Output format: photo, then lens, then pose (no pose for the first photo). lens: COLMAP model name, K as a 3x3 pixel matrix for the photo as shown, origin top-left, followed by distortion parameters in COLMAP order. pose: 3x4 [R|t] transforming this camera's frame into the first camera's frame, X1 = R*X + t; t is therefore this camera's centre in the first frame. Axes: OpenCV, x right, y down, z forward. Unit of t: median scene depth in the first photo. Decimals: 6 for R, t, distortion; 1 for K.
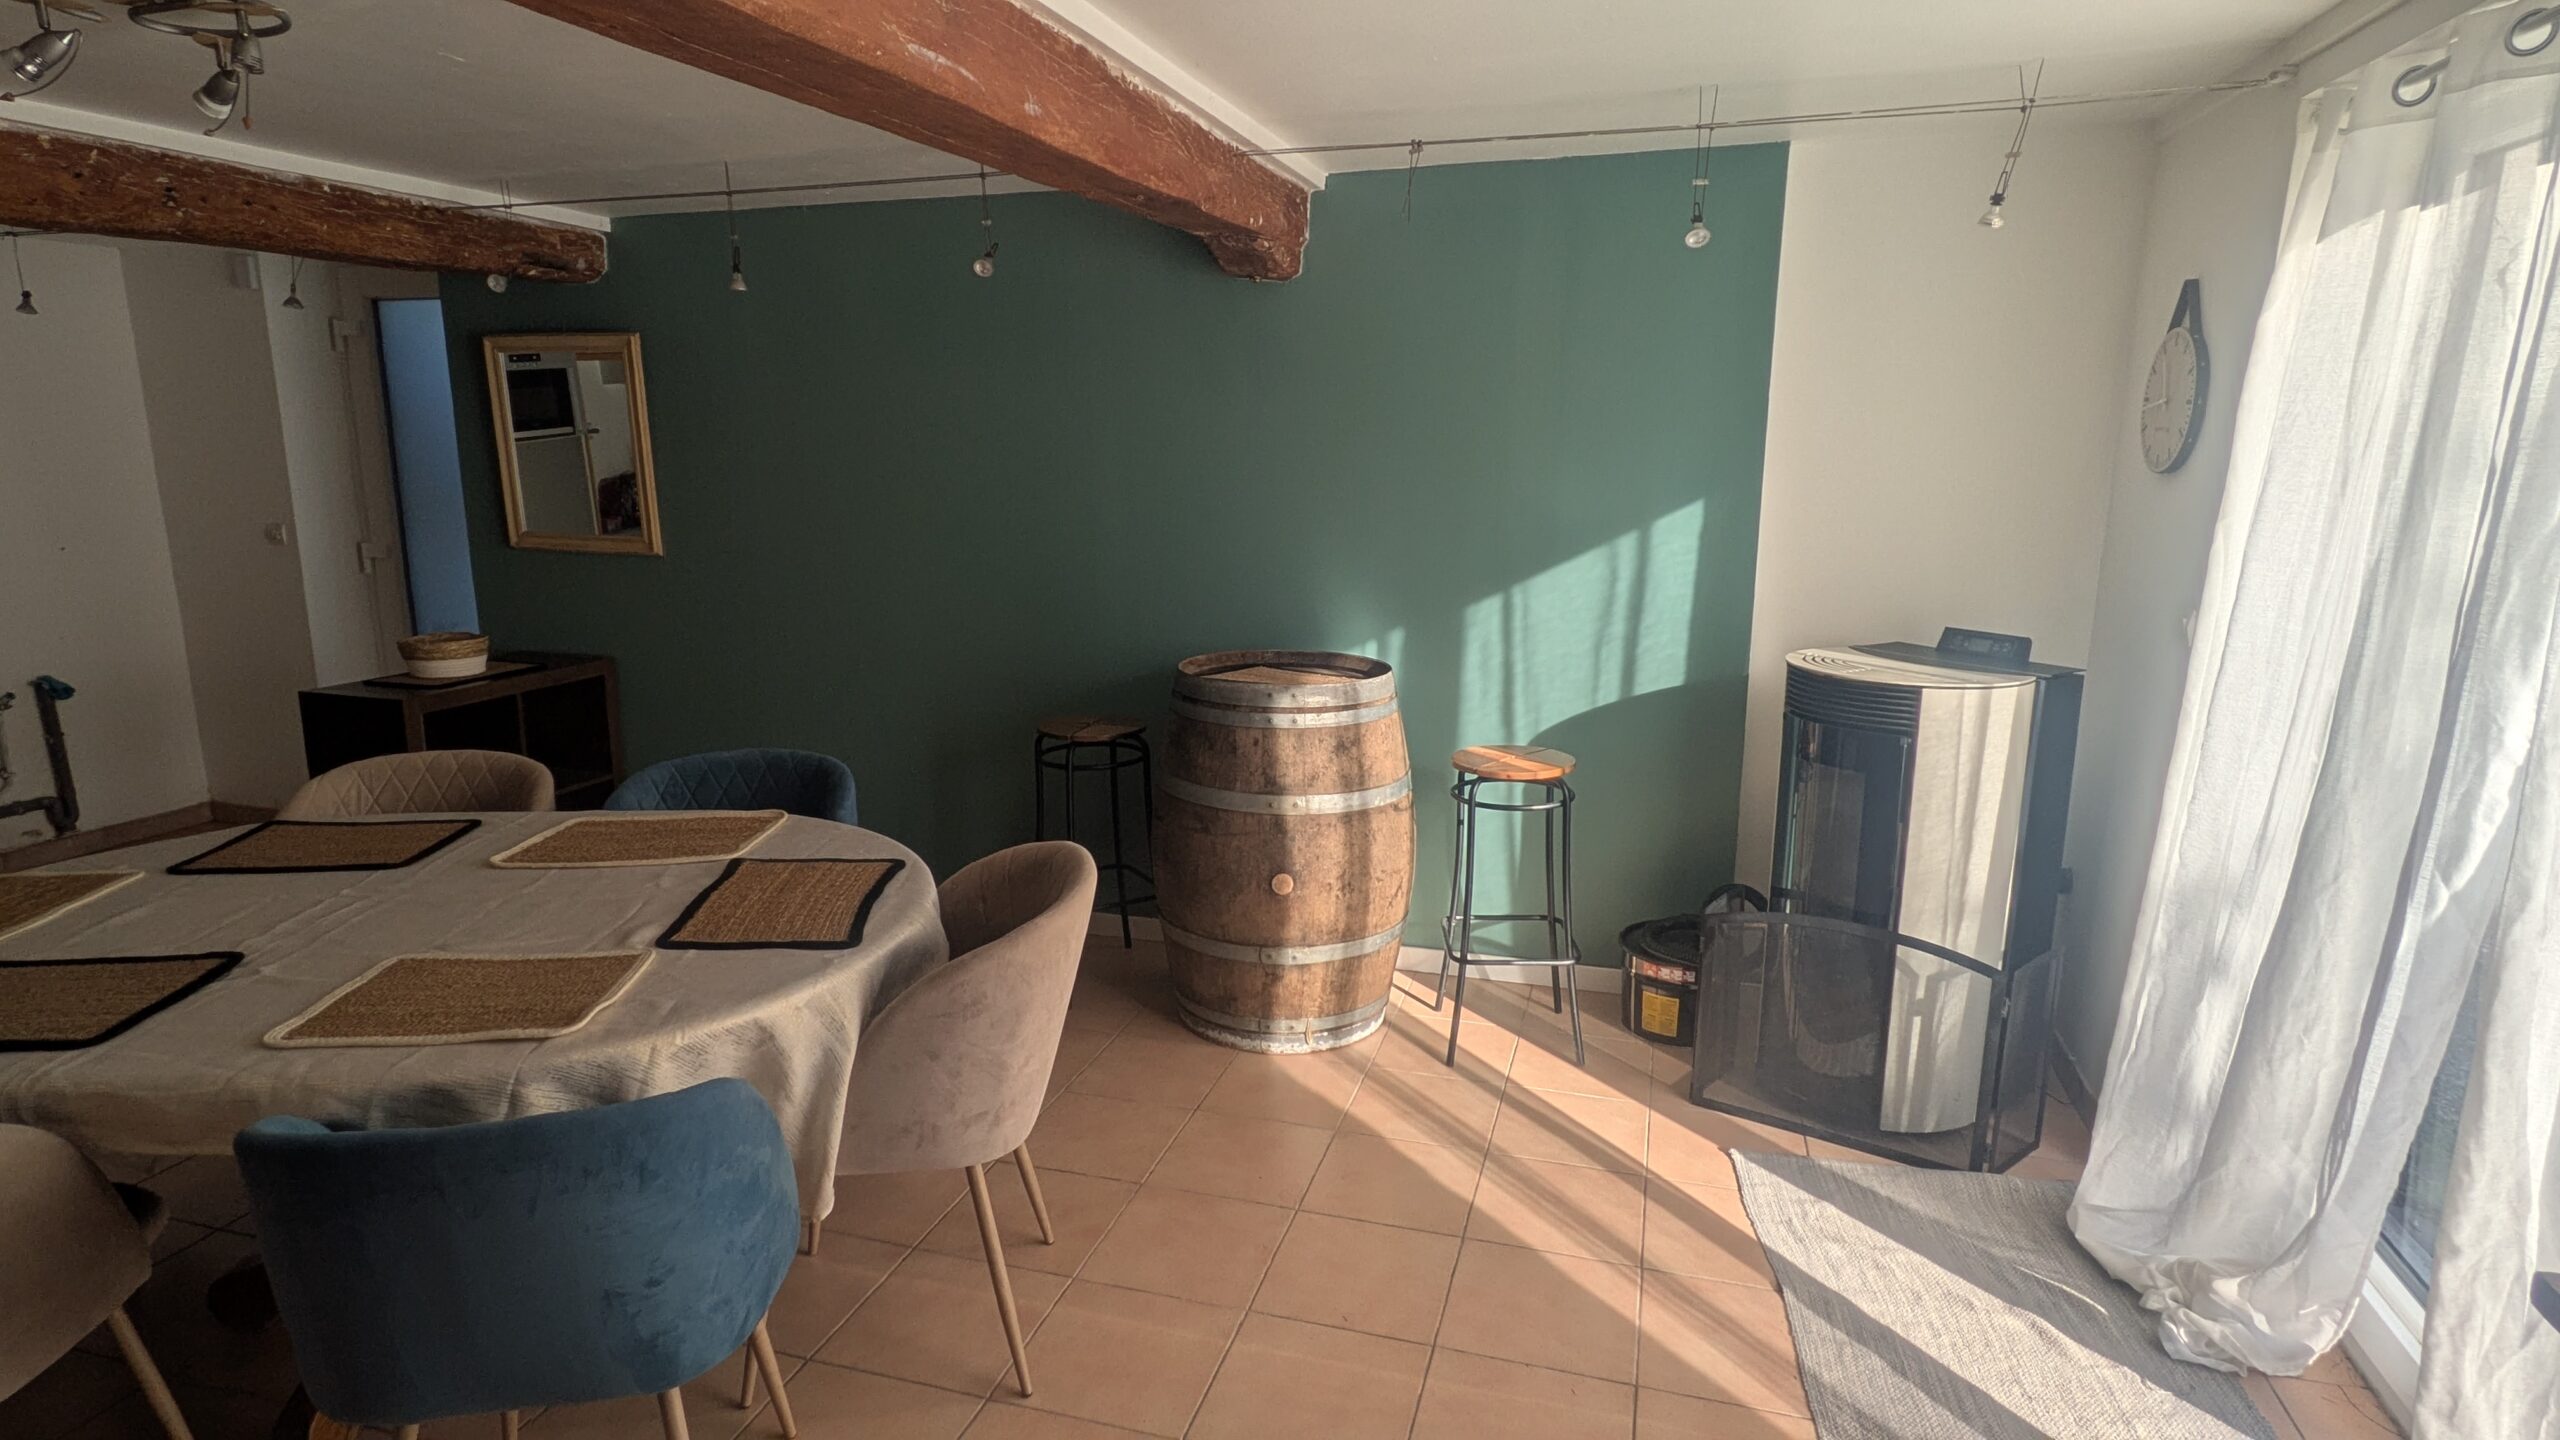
lens RADIAL K [[1352.9, 0, 1280.0], [0, 1352.9, 720.0], [0, 0, 1]] dist [-0.000700, -0.000562]
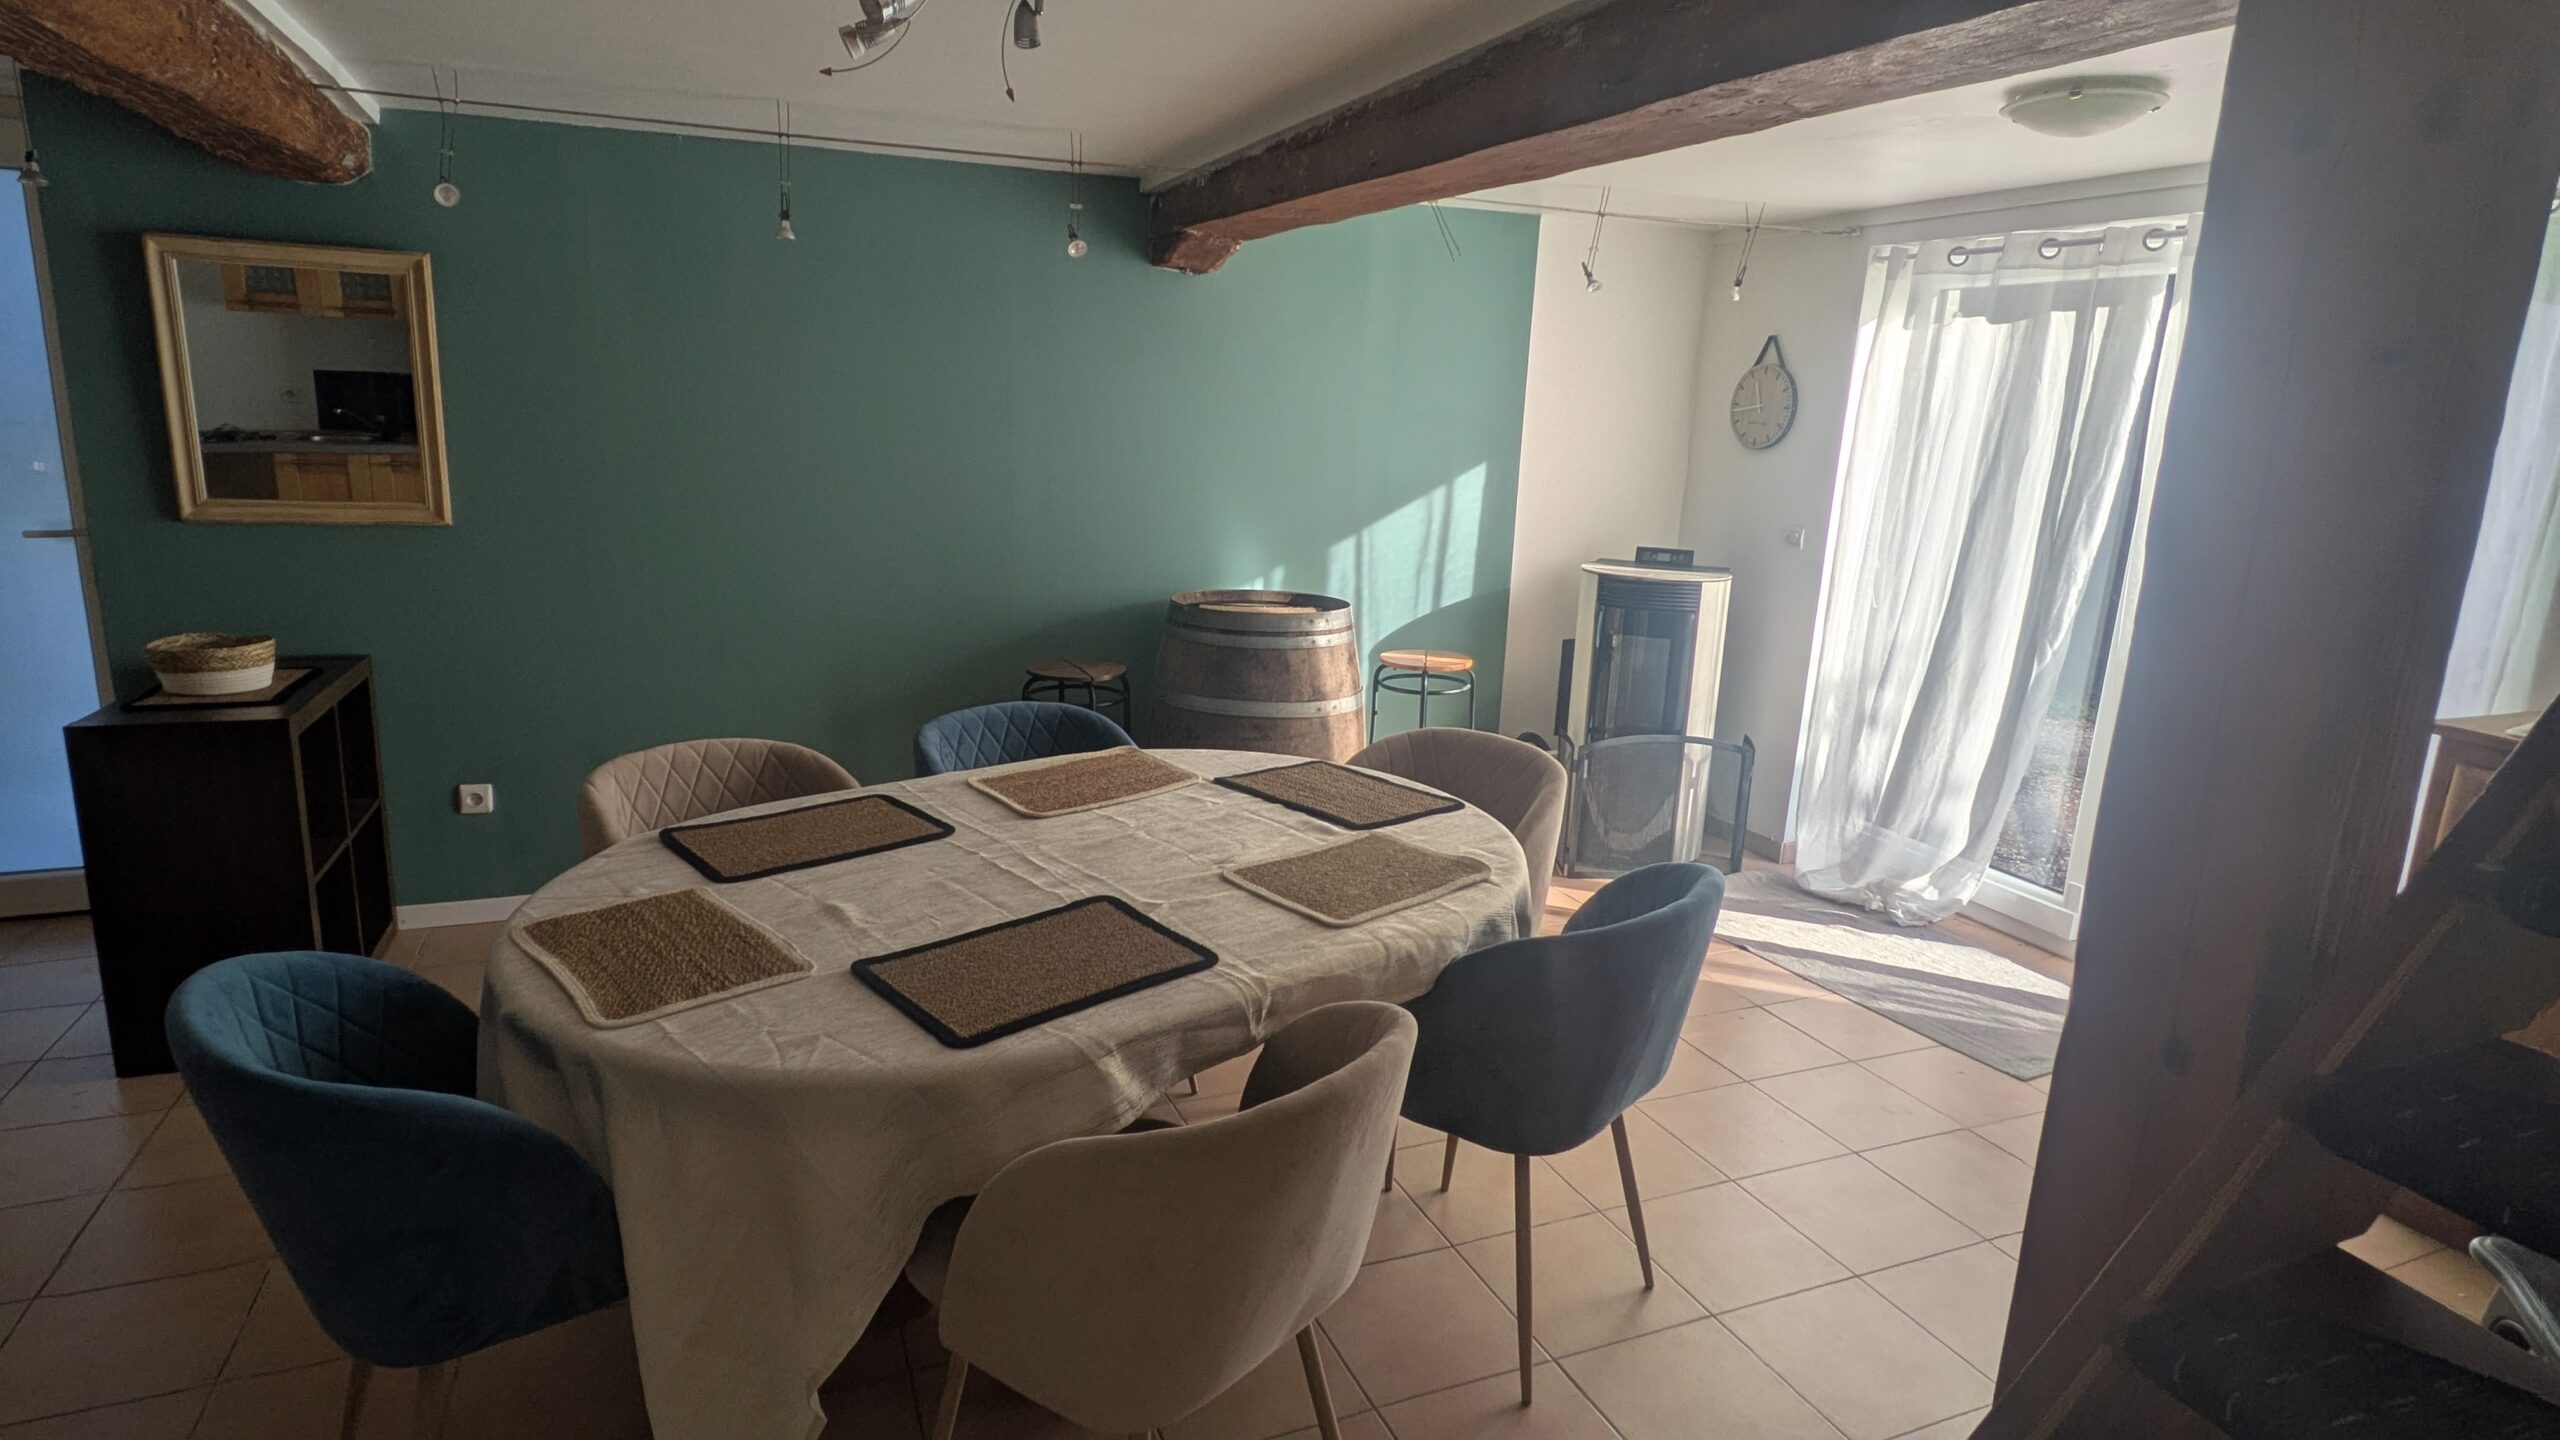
lens RADIAL K [[1339.0, 0, 1280.0], [0, 1339.0, 720.0], [0, 0, 1]] dist [0.004424, 0.000496]
pose [[0.776581, -0.116796, 0.619096, -0.794583], [0.095332, 0.993135, 0.067778, -0.014313], [-0.622762, 0.006385, 0.782385, 0.054899]]
